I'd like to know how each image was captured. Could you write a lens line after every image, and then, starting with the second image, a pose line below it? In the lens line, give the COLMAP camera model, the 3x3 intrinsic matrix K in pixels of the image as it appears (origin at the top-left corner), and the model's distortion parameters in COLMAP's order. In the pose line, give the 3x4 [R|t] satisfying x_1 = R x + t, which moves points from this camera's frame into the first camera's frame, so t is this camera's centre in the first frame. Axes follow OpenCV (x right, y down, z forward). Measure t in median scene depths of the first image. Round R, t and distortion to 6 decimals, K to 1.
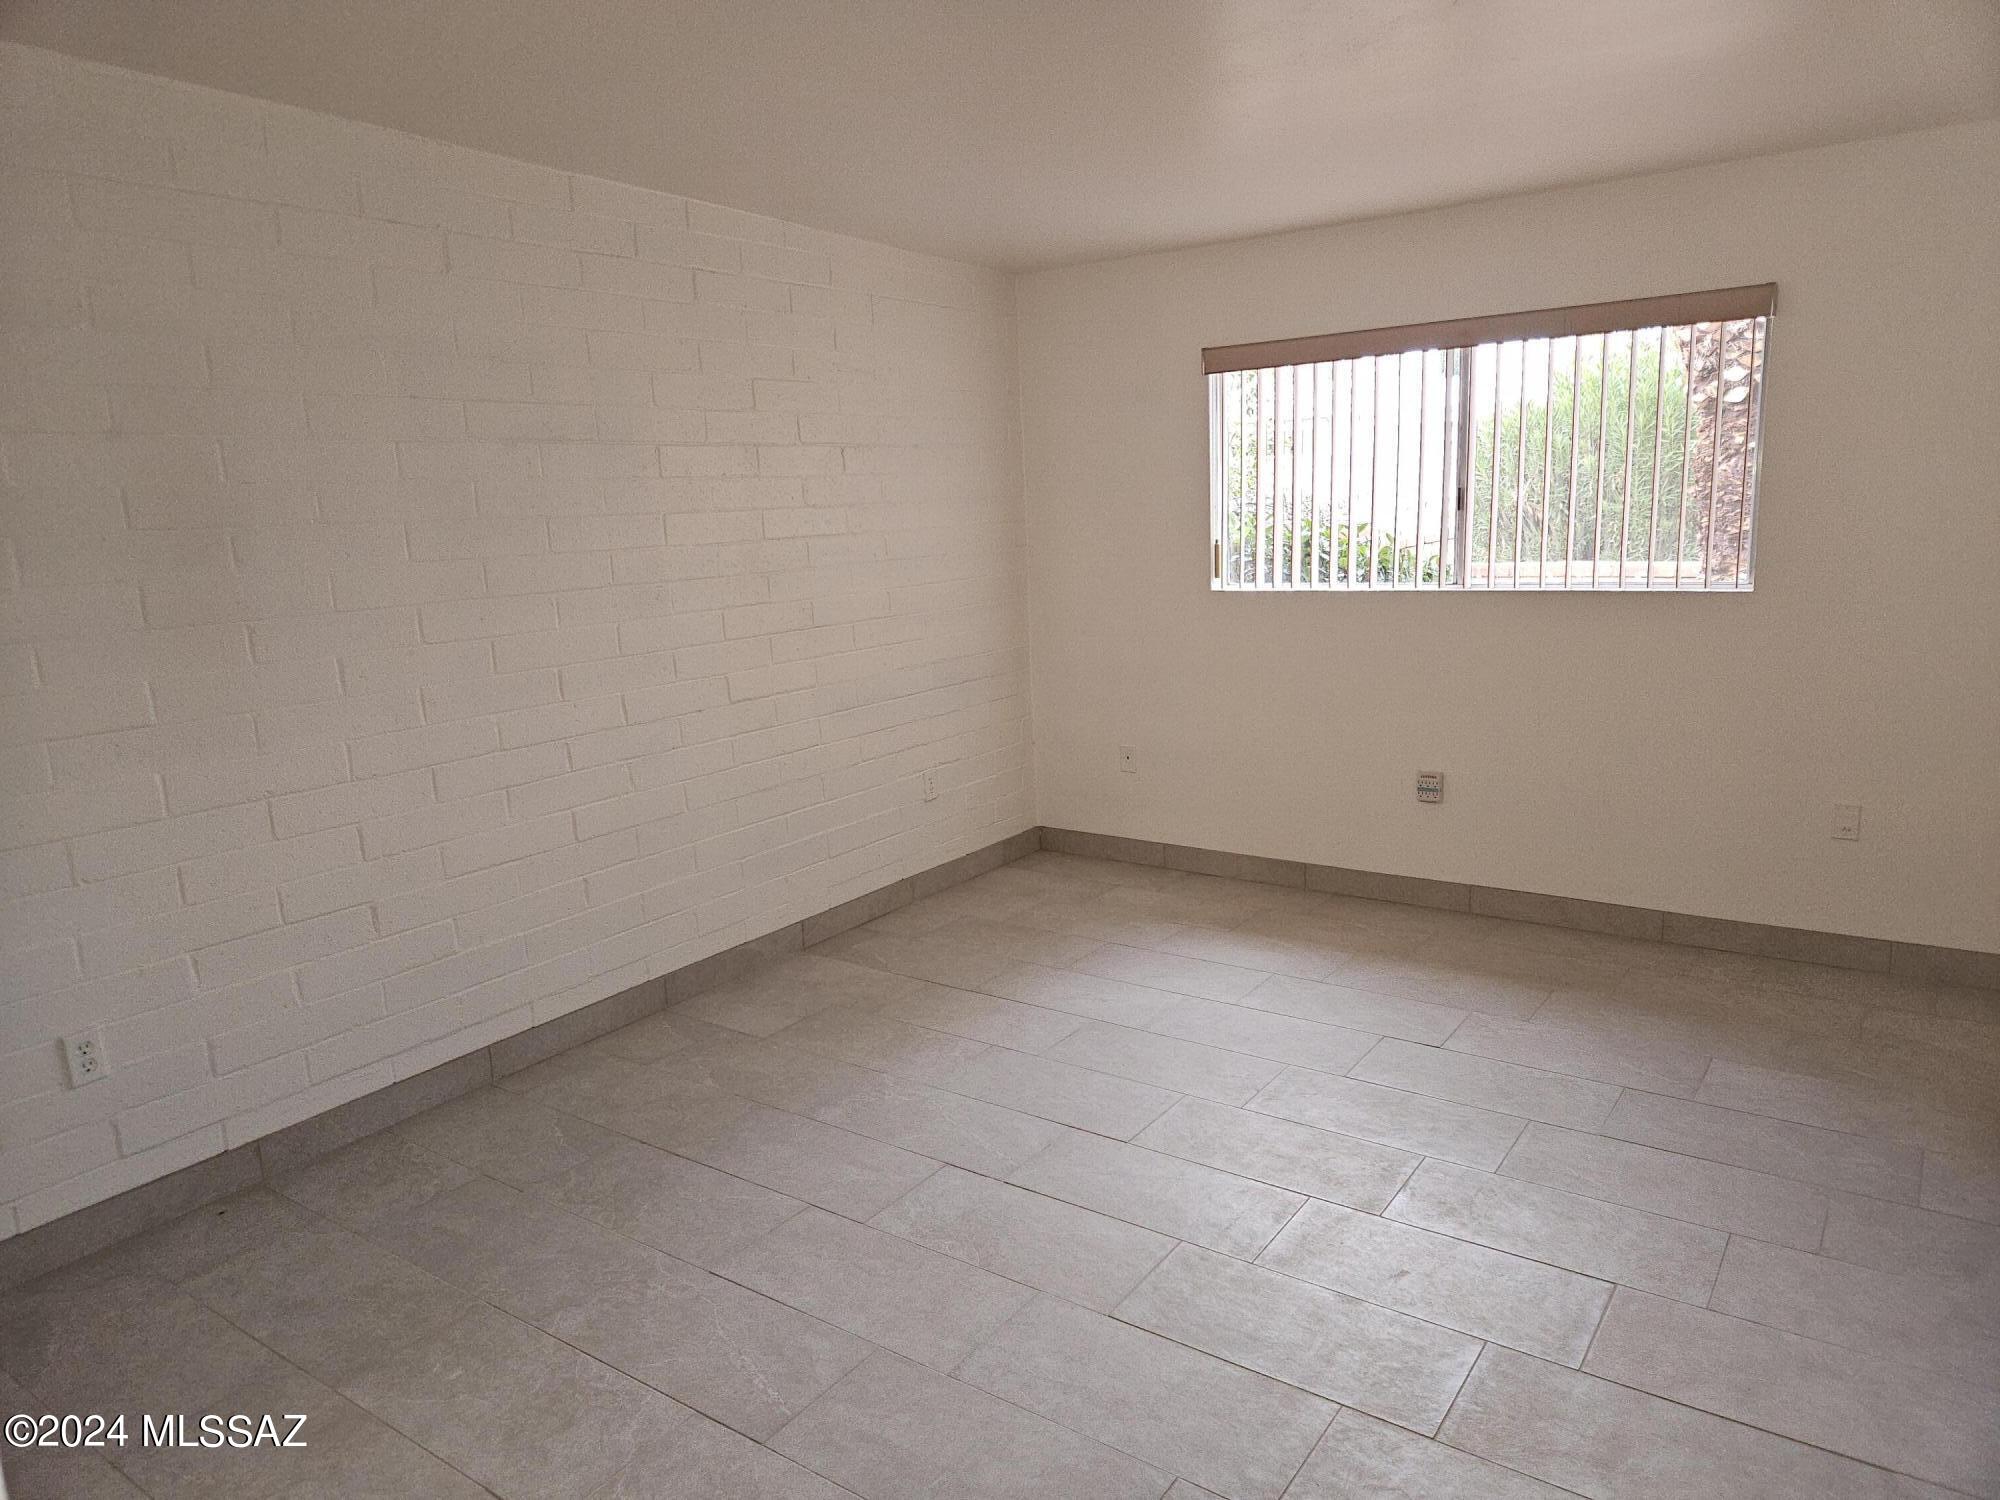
lens RADIAL K [[1338.3, 0, 1001.6], [0, 1338.3, 757.0], [0, 0, 1]] dist [0.012387, -0.008496]
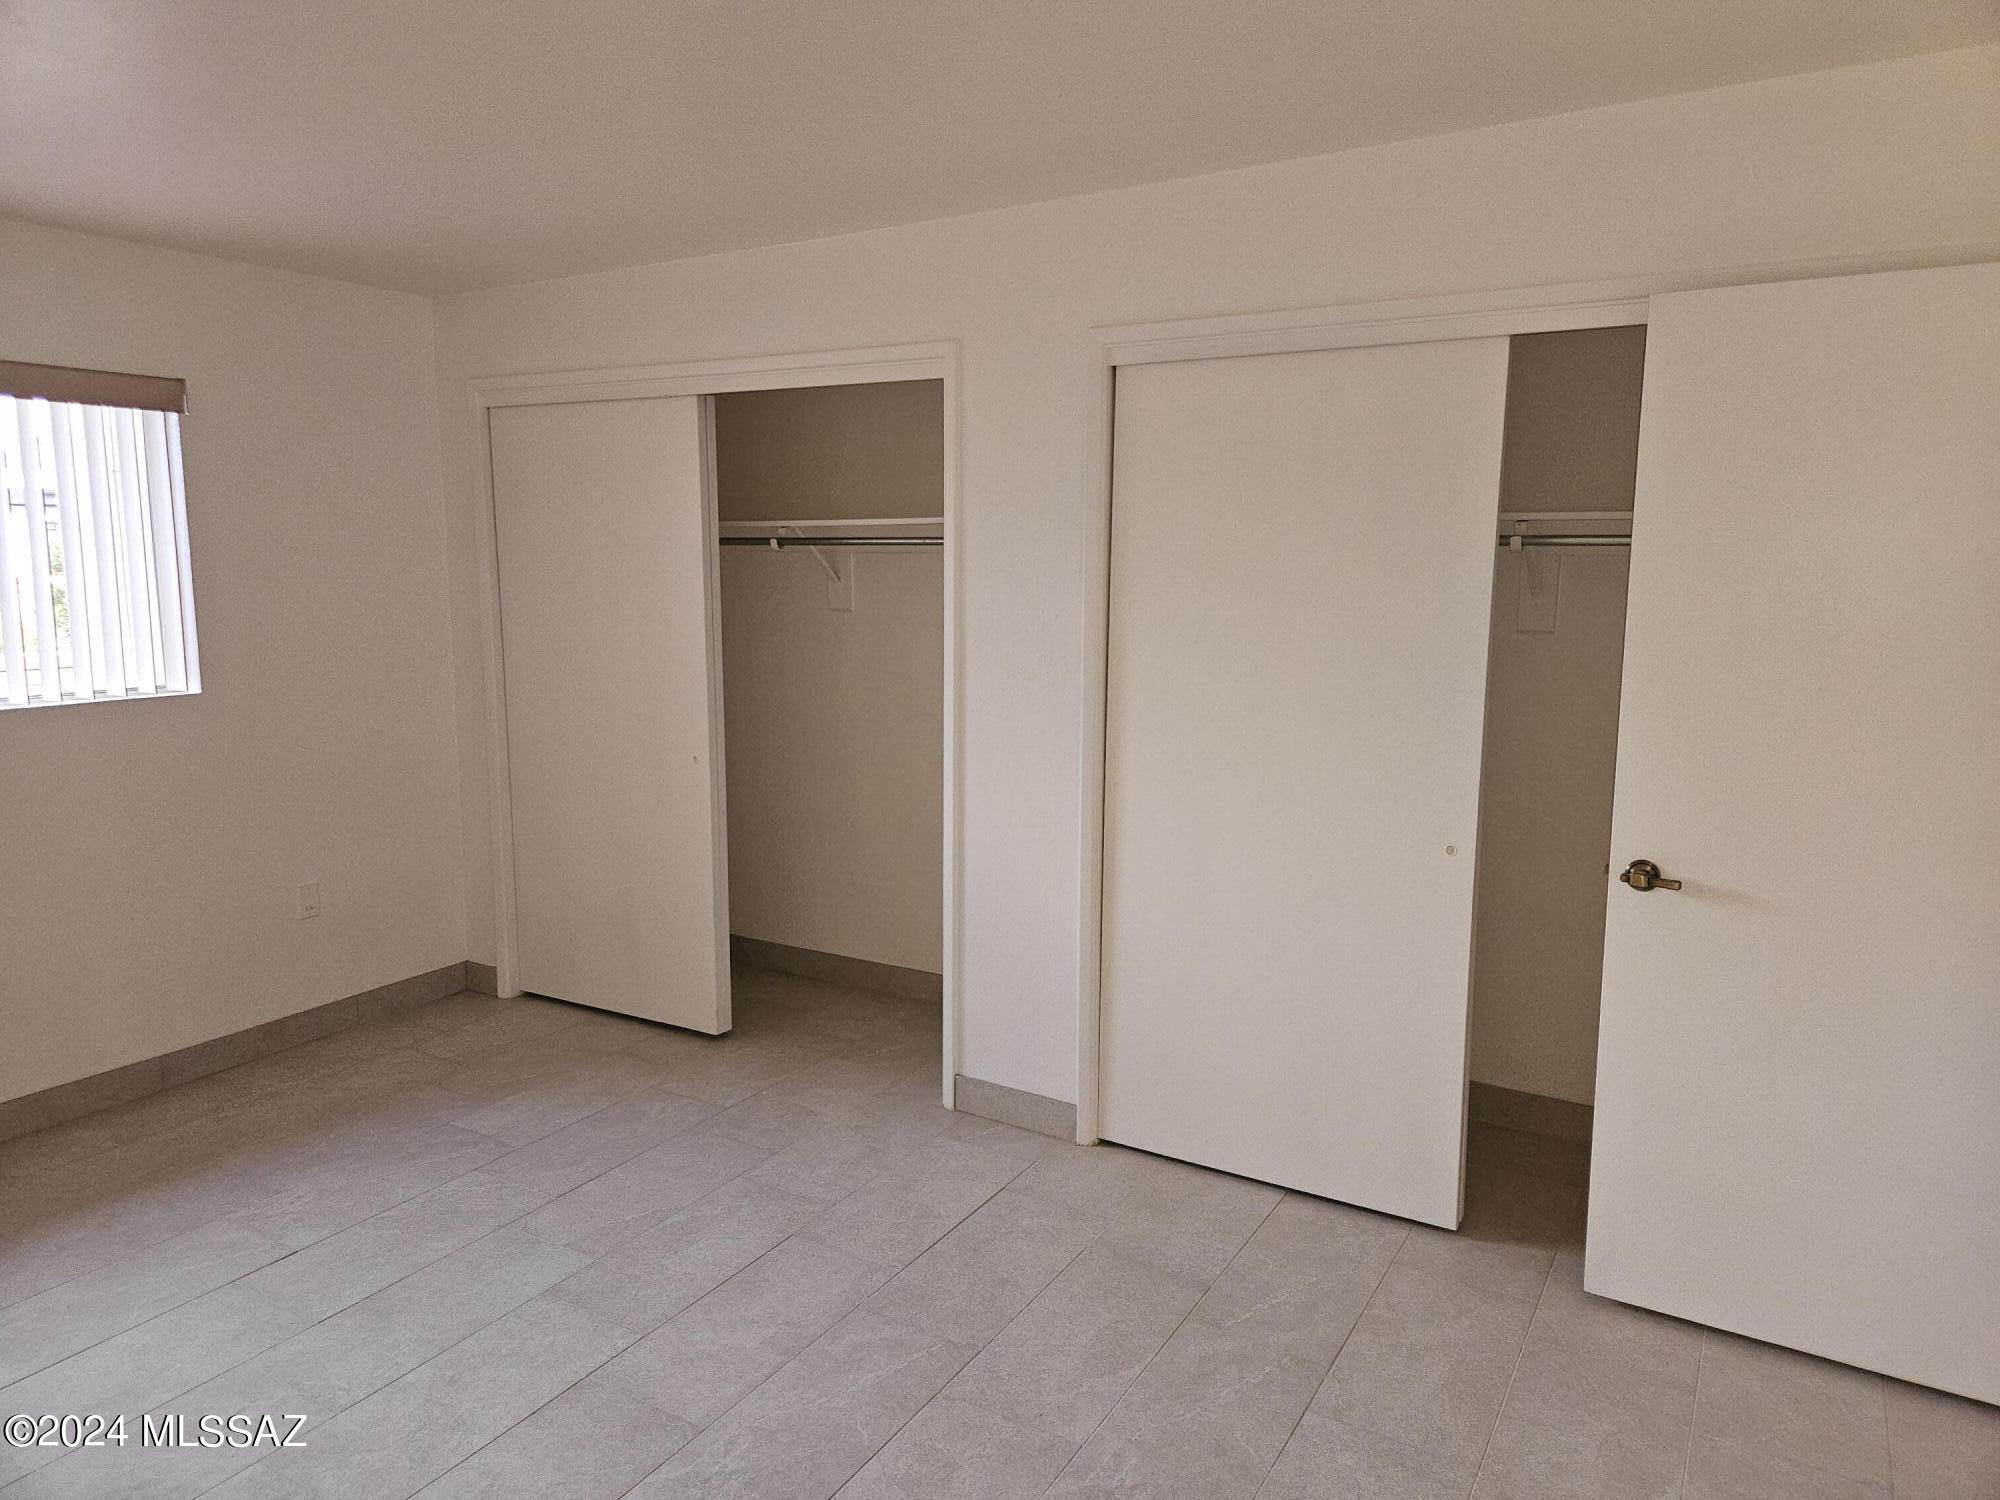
lens RADIAL K [[1338.3, 0, 1000.8], [0, 1338.3, 741.2], [0, 0, 1]] dist [0.012387, -0.008496]
pose [[-0.073064, -0.106536, 0.991621, -0.458524], [0.196942, 0.973159, 0.119064, -0.094805], [-0.977689, 0.203991, -0.050122, 0.513659]]
